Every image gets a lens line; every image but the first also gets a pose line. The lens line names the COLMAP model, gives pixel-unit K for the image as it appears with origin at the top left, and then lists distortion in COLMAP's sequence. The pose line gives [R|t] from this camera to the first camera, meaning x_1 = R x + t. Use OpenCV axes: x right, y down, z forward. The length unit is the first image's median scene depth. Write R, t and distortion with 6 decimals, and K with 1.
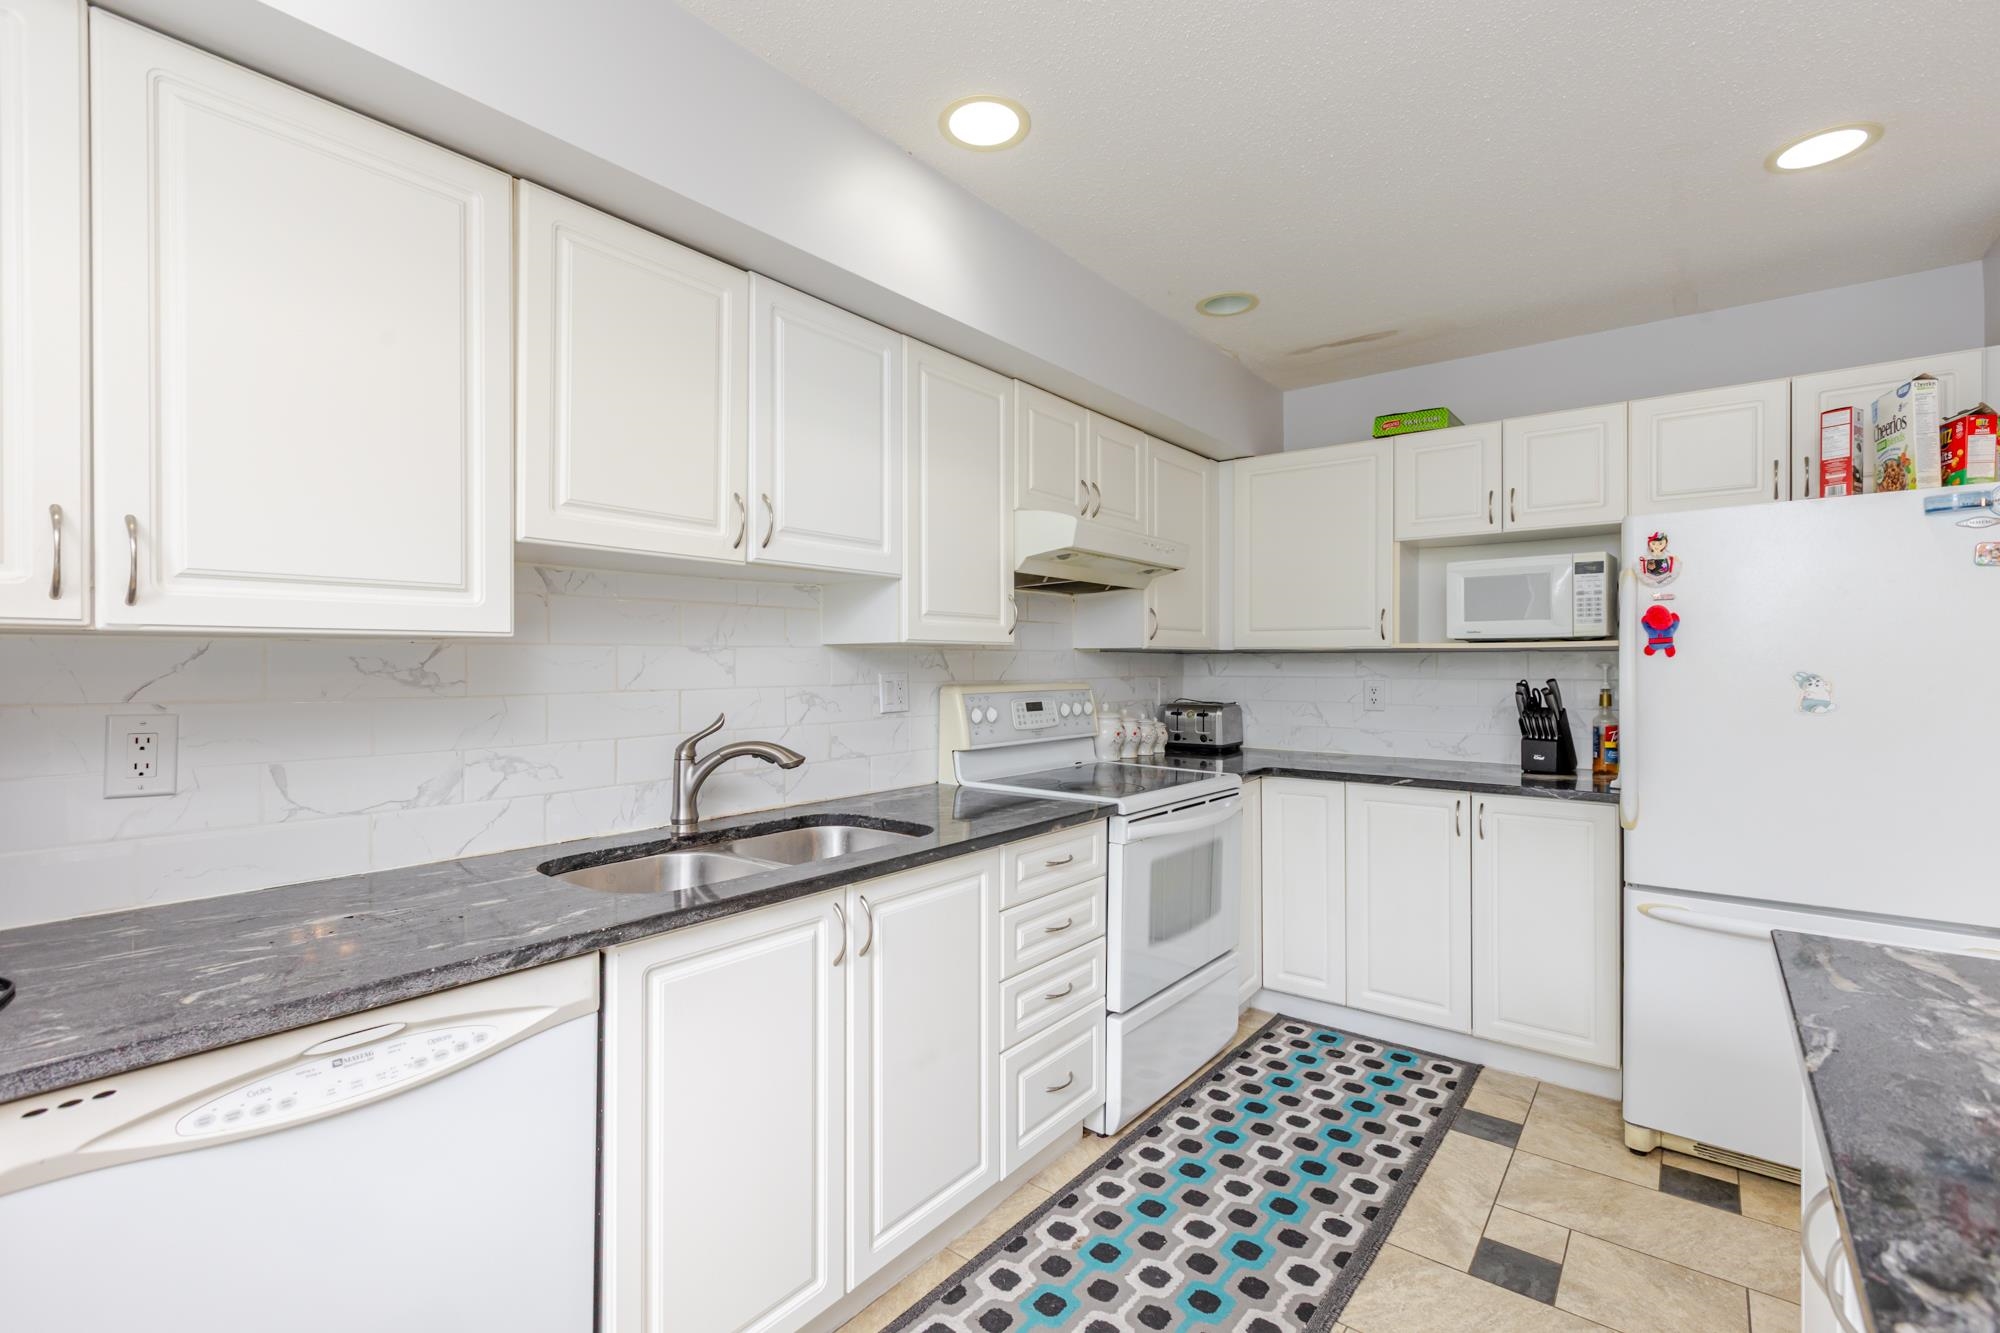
lens RADIAL K [[890.6, 0, 995.0], [0, 890.6, 669.9], [0, 0, 1]] dist [0.000367, -0.000109]
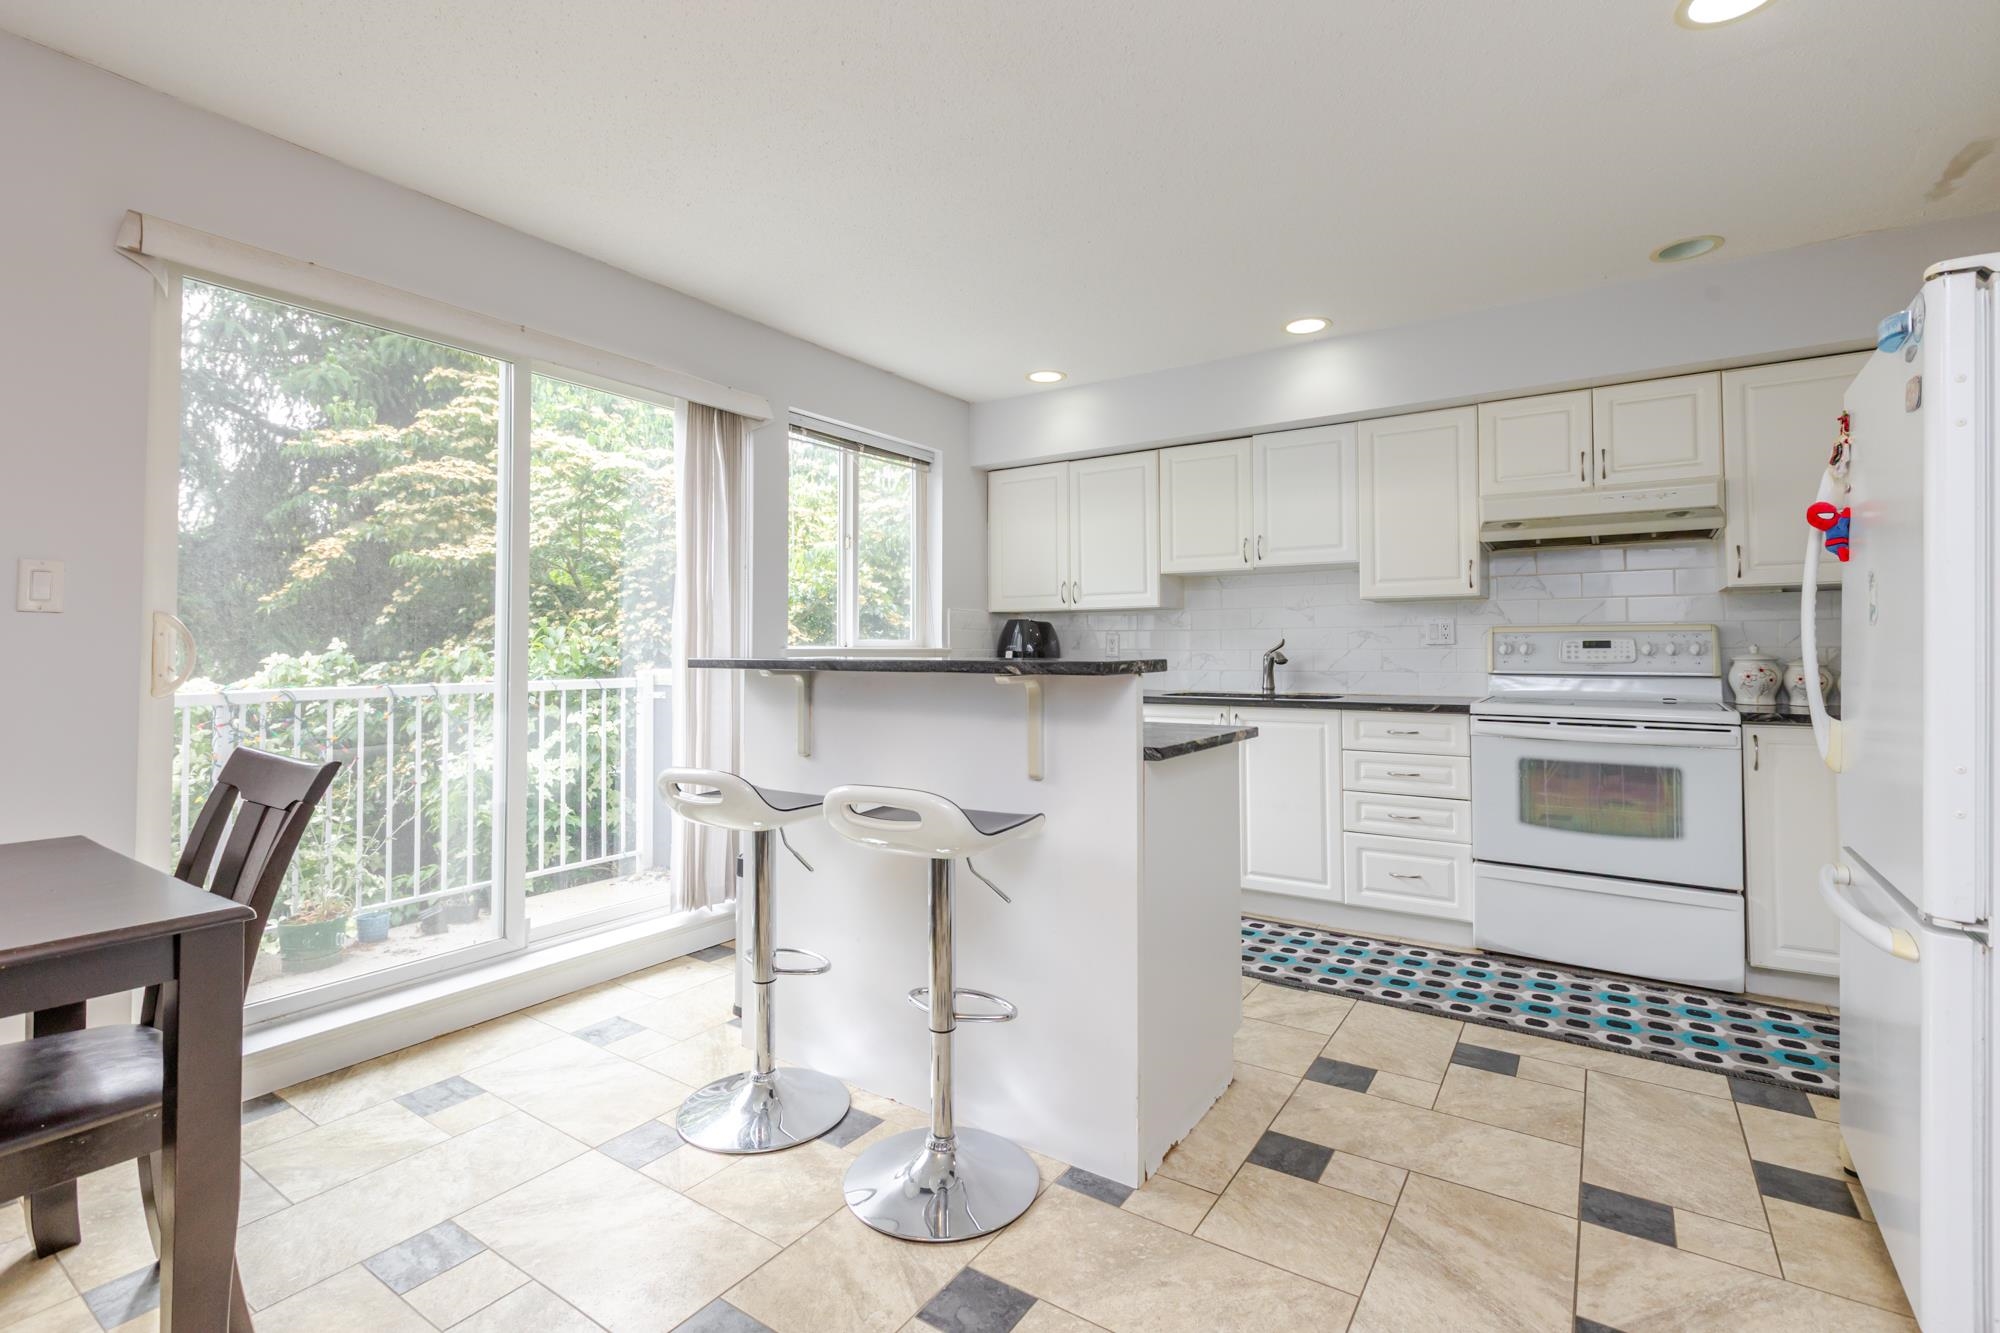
lens RADIAL K [[908.7, 0, 998.7], [0, 908.7, 636.8], [0, 0, 1]] dist [0.000851, -0.000089]
pose [[0.076620, -0.017803, -0.996901, 1.493067], [-0.006529, 0.999810, -0.018357, 0.074103], [0.997039, 0.007915, 0.076489, 0.156575]]
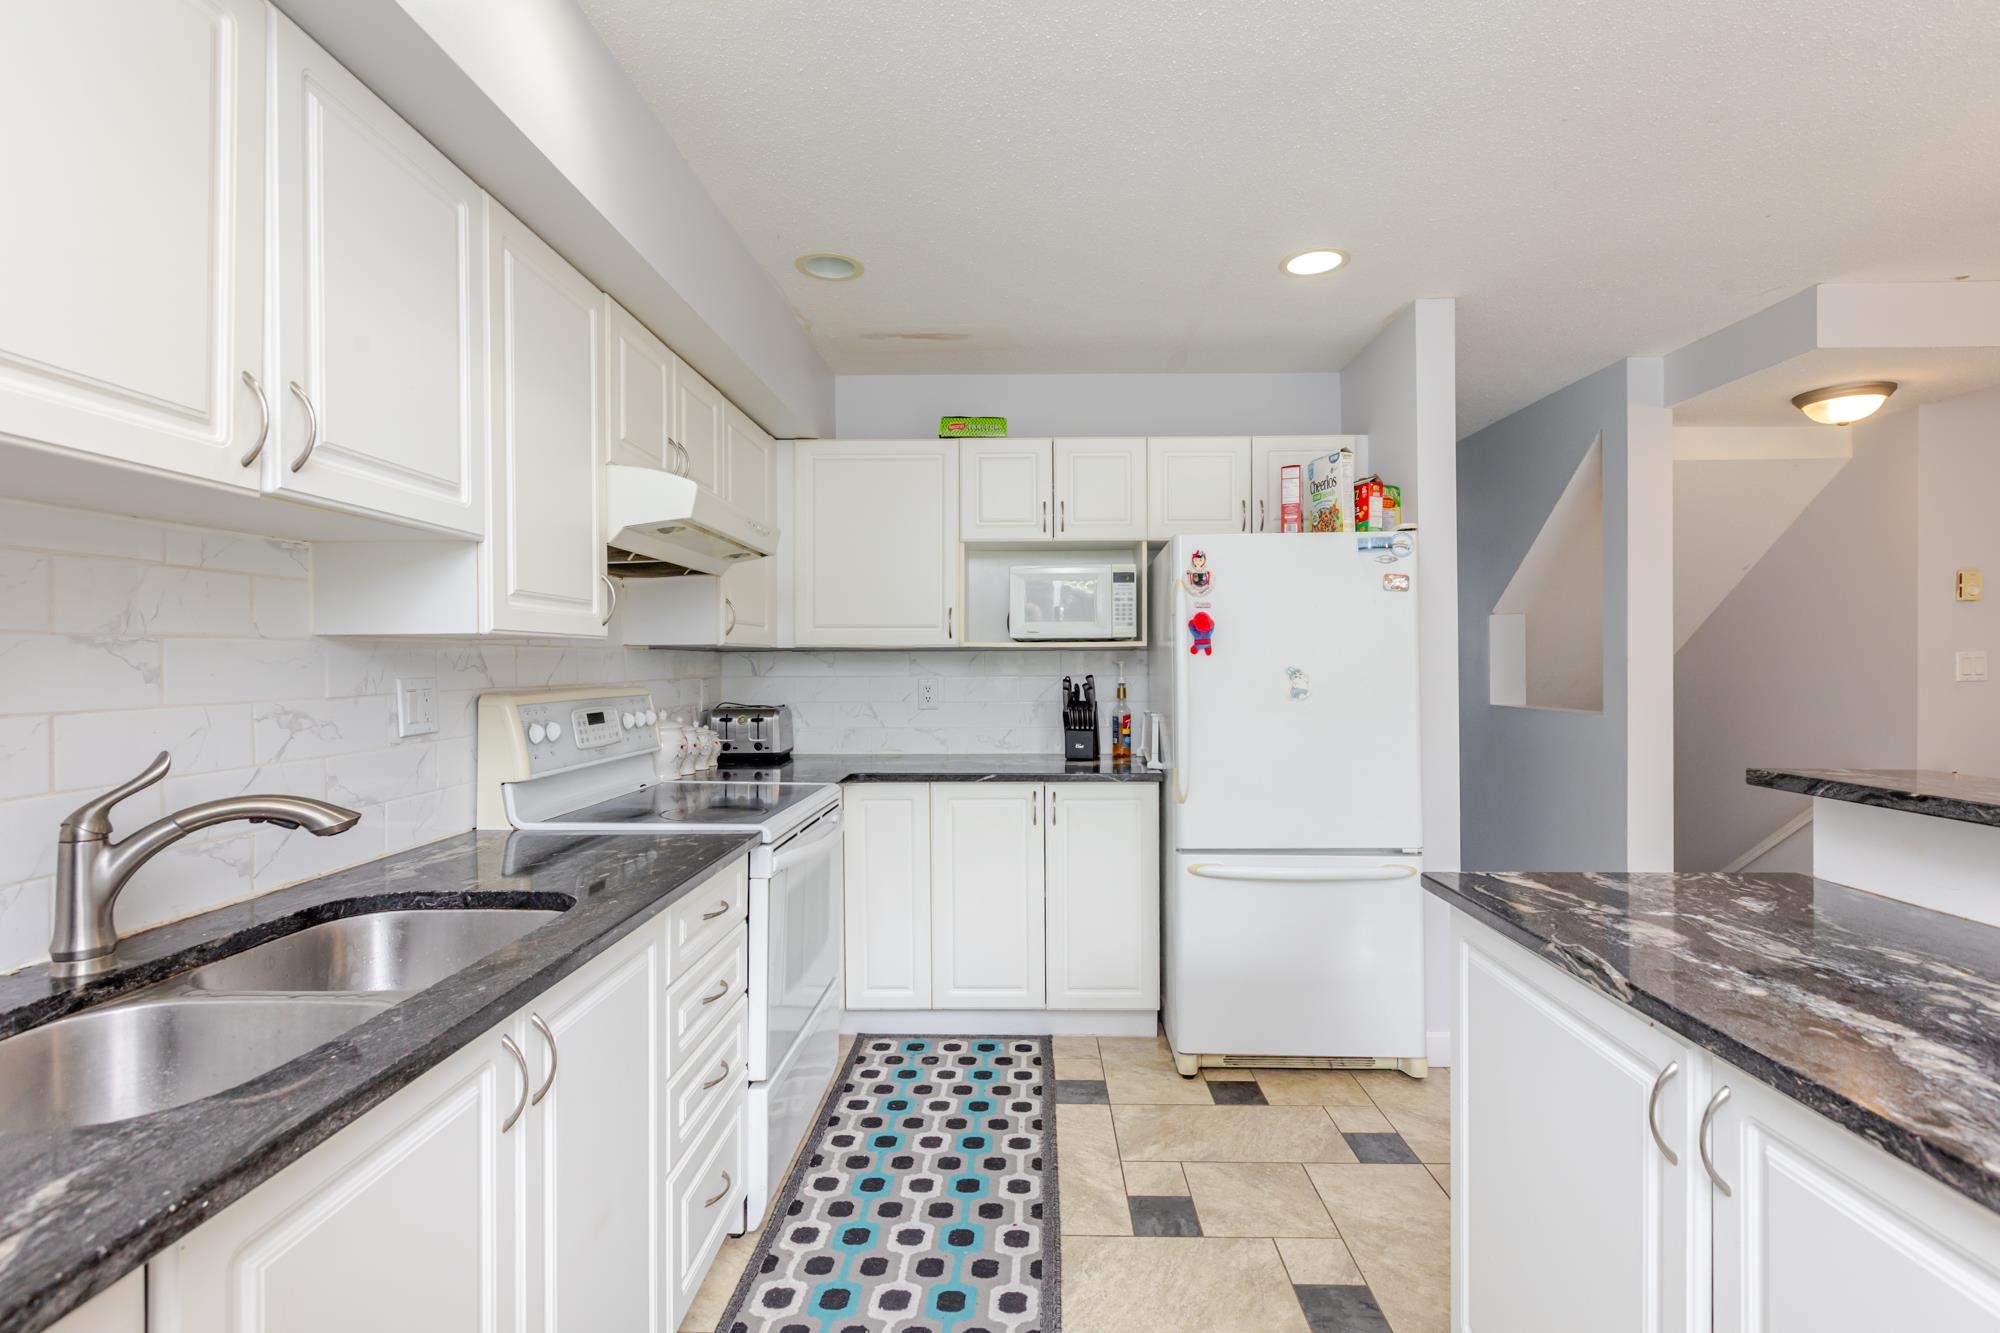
lens RADIAL K [[927.3, 0, 1011.7], [0, 927.3, 667.2], [0, 0, 1]] dist [0.003360, 0.000384]
pose [[0.795130, -0.006707, 0.606402, -0.201770], [0.008160, 0.999967, 0.000362, -0.001377], [-0.606384, 0.004660, 0.795158, 0.164553]]
